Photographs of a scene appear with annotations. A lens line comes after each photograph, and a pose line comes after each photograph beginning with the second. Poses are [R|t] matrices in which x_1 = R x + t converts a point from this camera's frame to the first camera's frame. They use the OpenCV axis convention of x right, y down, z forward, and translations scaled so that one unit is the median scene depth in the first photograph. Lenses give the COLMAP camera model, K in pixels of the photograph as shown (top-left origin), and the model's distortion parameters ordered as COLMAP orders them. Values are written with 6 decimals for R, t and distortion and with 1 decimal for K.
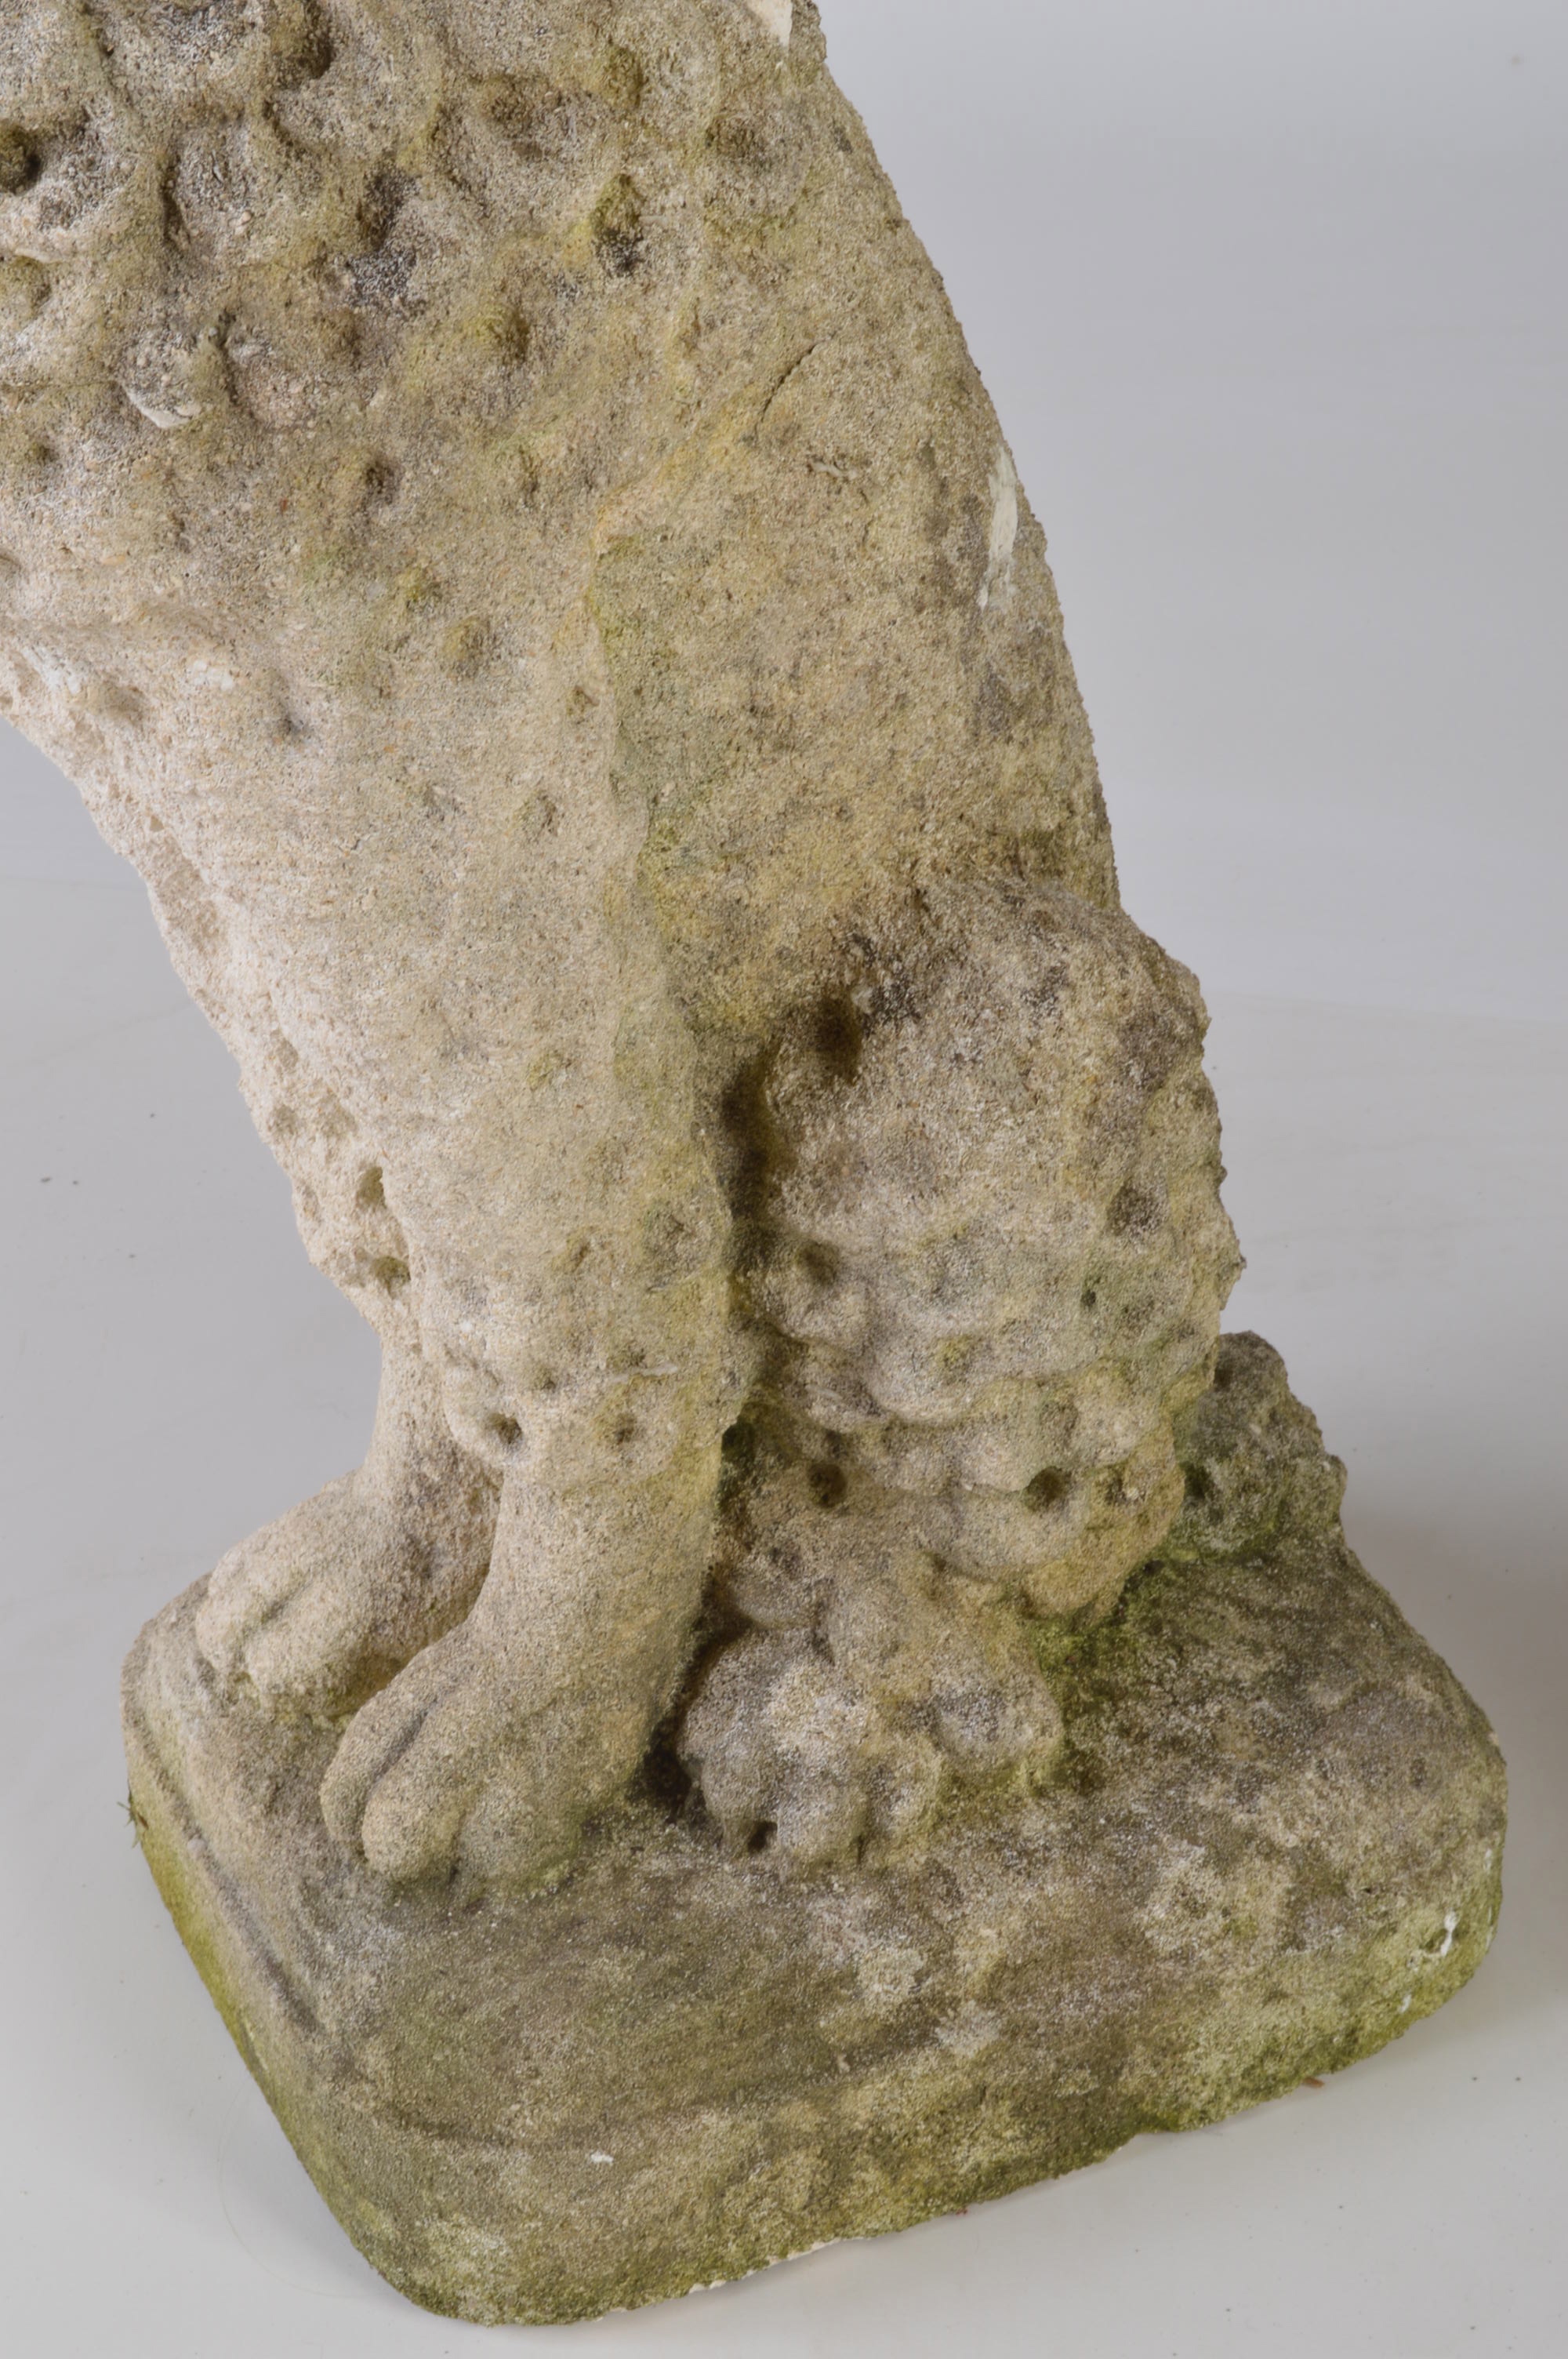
lens RADIAL K [[4094.3, 0, 779.6], [0, 4094.3, 1182.1], [0, 0, 1]] dist [-0.013466, 0.000000]
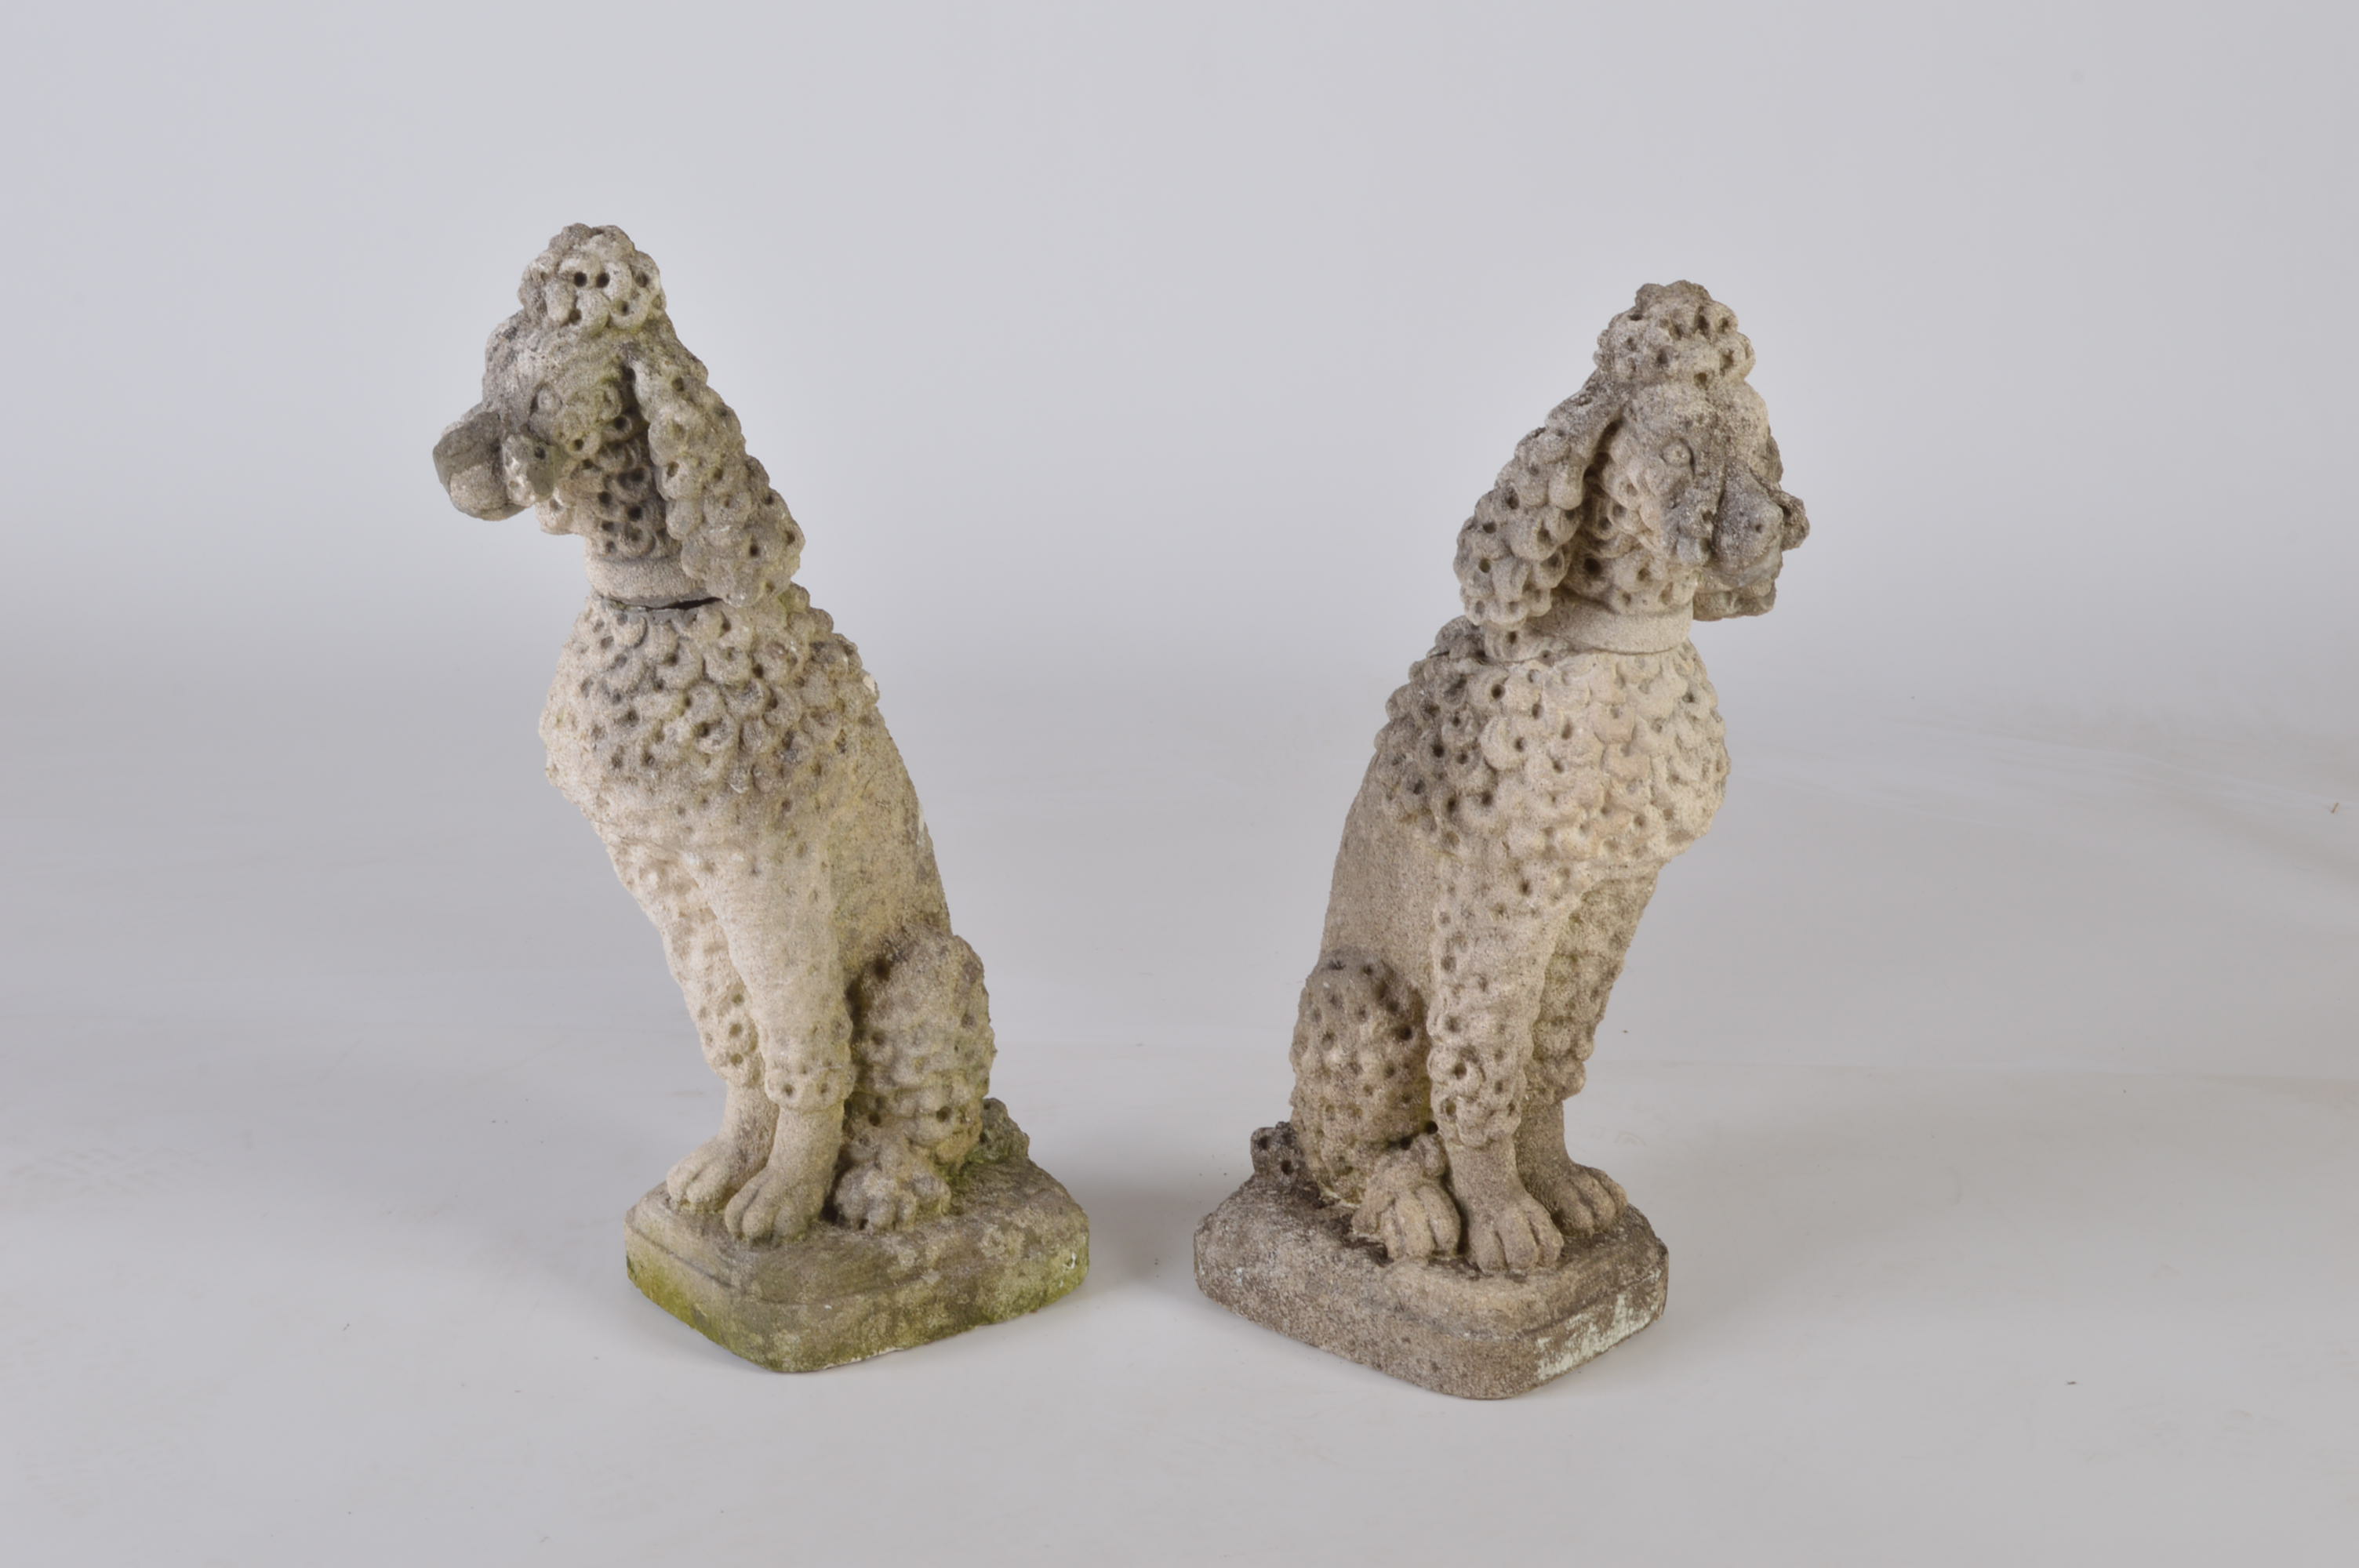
lens RADIAL K [[4632.4, 0, 1185.9], [0, 4632.4, 764.1], [0, 0, 1]] dist [0.015420, 0.000000]
pose [[0.977367, -0.026745, 0.209854, -0.539601], [0.071523, 0.975337, -0.208809, 0.617292], [-0.199094, 0.219093, 0.955175, -2.761200]]
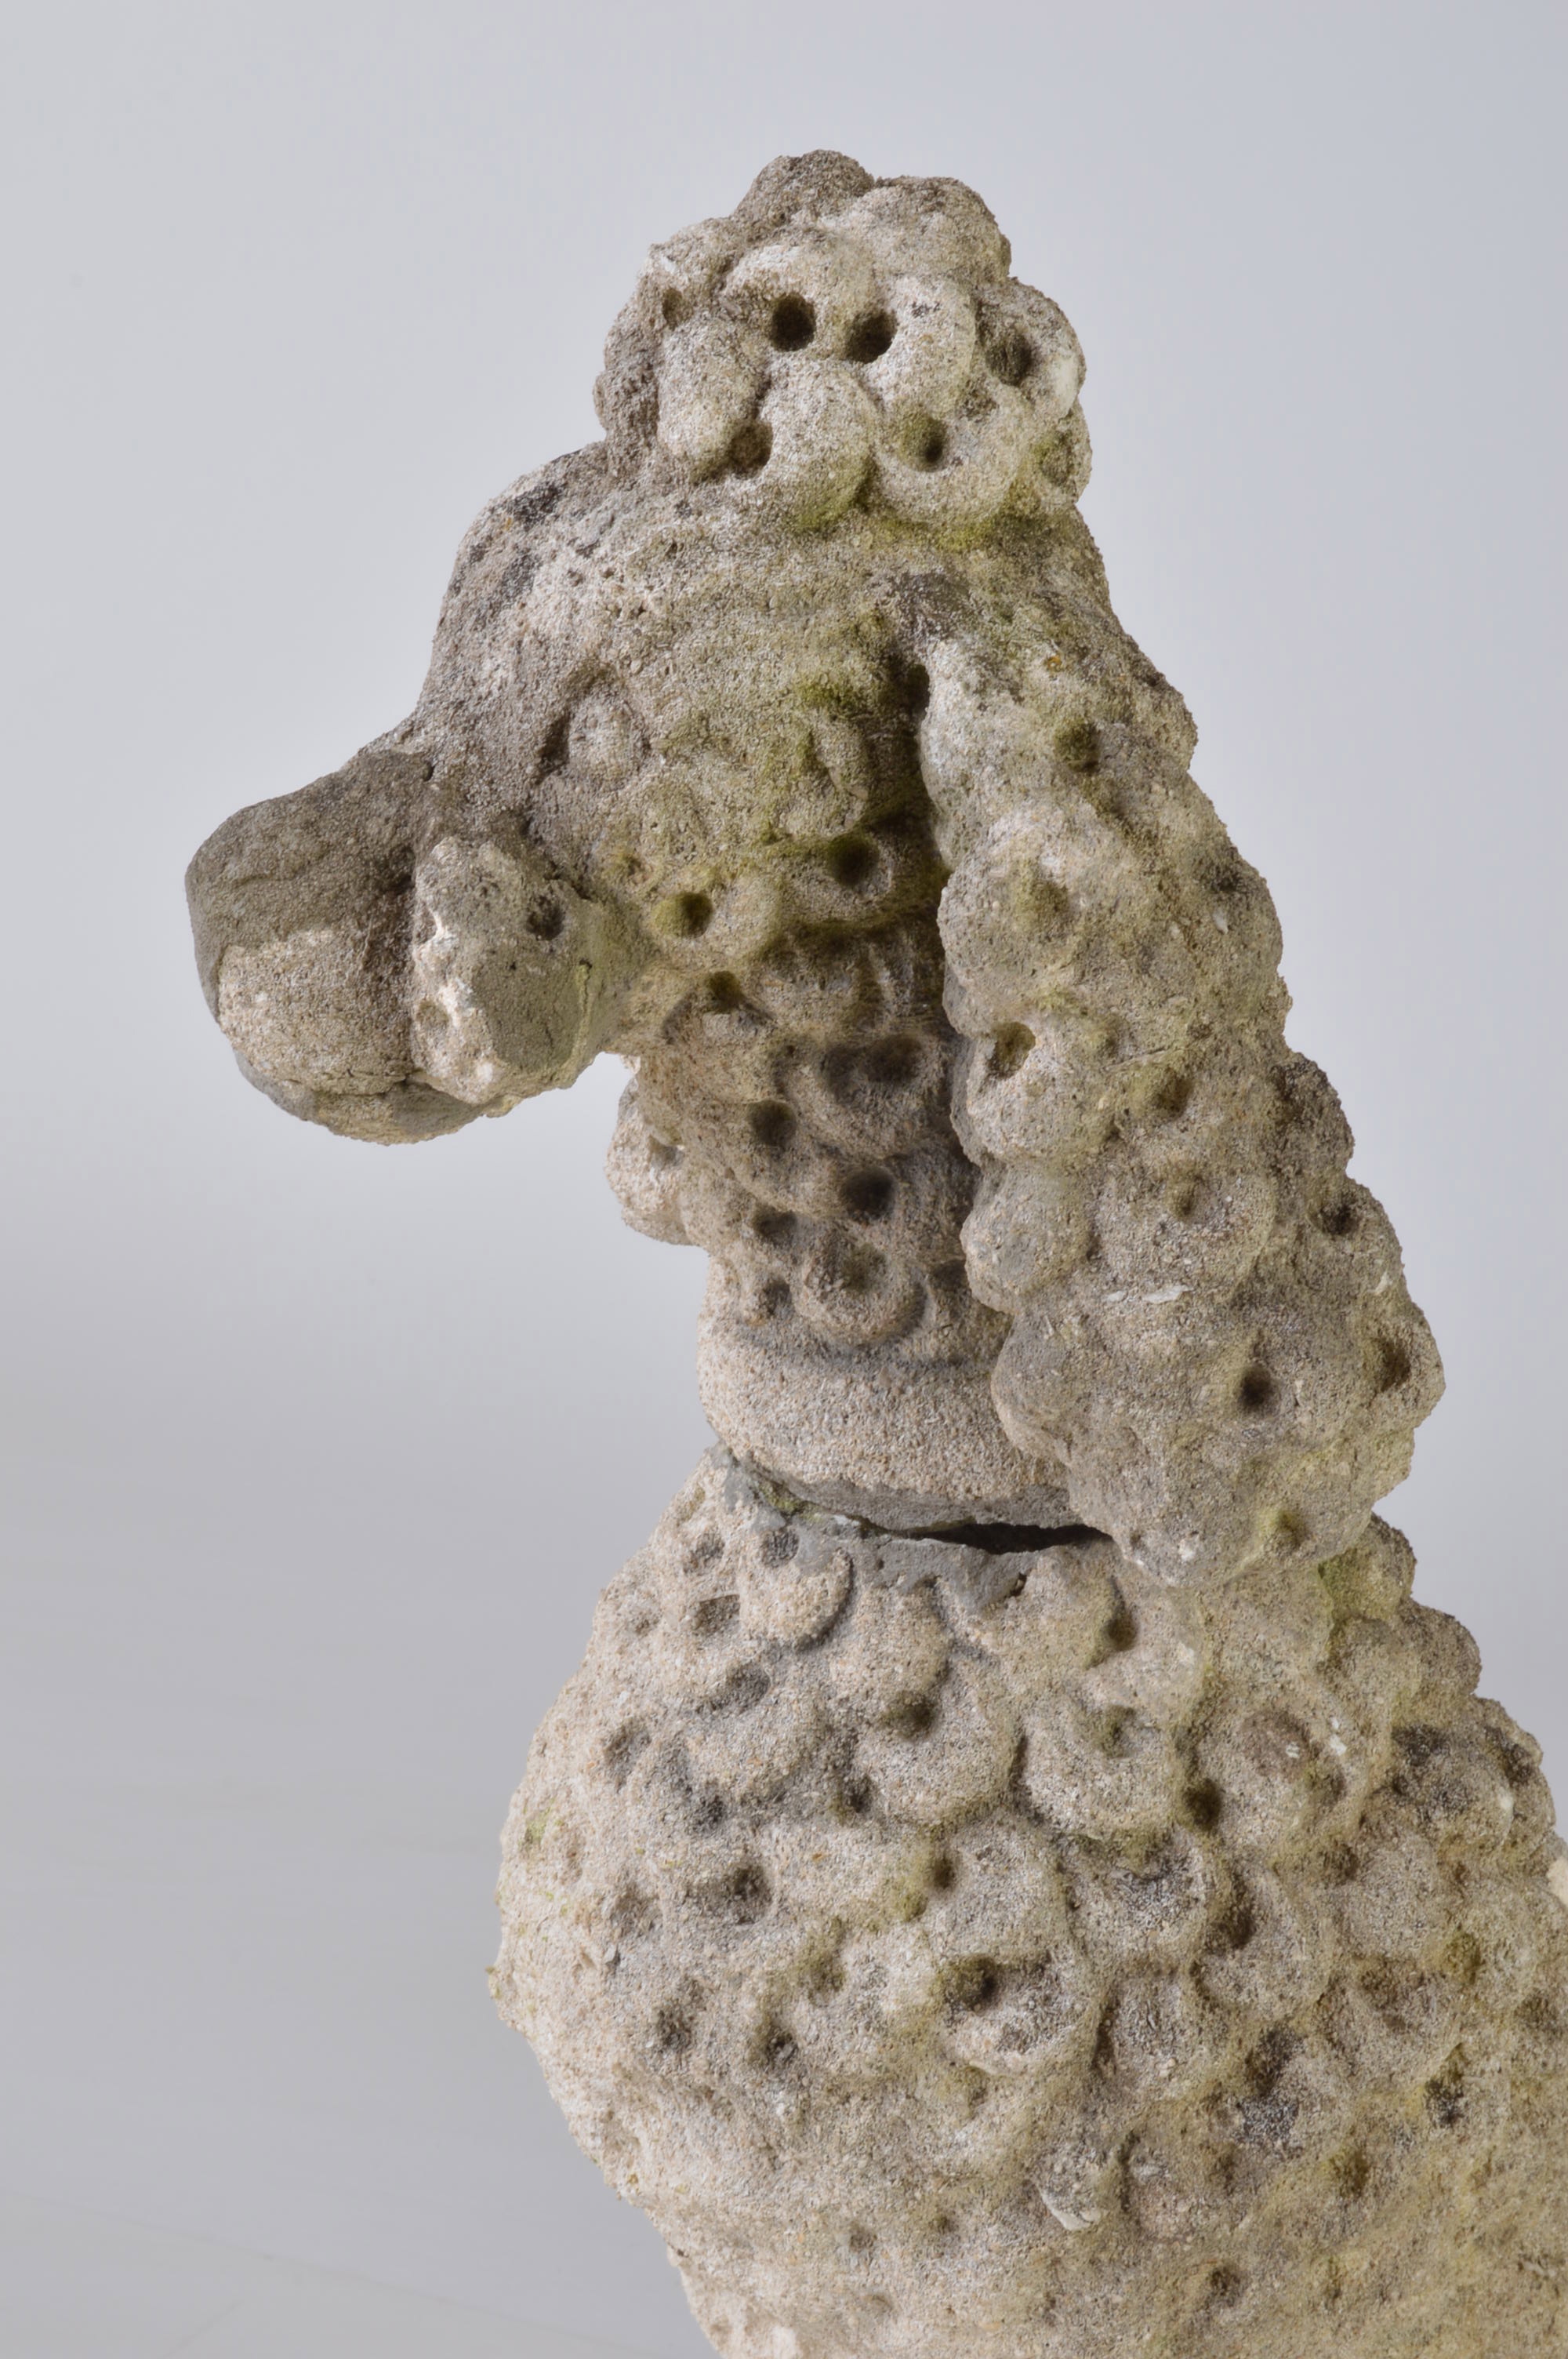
lens RADIAL K [[4094.3, 0, 781.1], [0, 4094.3, 1181.4], [0, 0, 1]] dist [-0.013466, 0.000000]
pose [[0.989661, 0.143254, -0.006982, -0.208947], [-0.139173, 0.947427, -0.288120, -0.095390], [-0.034659, 0.286113, 0.957569, -0.143140]]
